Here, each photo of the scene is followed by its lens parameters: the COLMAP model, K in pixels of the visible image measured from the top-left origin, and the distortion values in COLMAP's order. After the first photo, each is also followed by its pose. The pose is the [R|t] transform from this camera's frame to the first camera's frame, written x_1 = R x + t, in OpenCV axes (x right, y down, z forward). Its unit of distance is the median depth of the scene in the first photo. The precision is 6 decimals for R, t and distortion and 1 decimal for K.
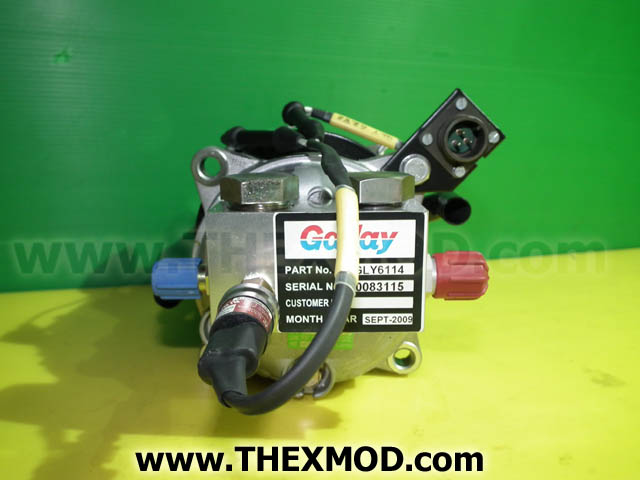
lens RADIAL K [[565.8, 0, 300.1], [0, 565.8, 267.1], [0, 0, 1]] dist [0.054986, 0.001565]
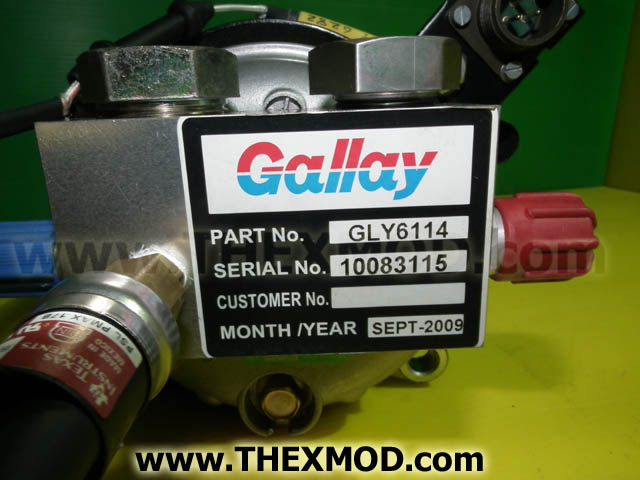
lens RADIAL K [[524.4, 0, 319.5], [0, 524.4, 240.3], [0, 0, 1]] dist [-0.044722, -0.001696]
pose [[0.998604, -0.029077, 0.044093, 0.048361], [0.028585, 0.999522, 0.011748, 0.005229], [-0.044414, -0.010472, 0.998958, 0.535264]]
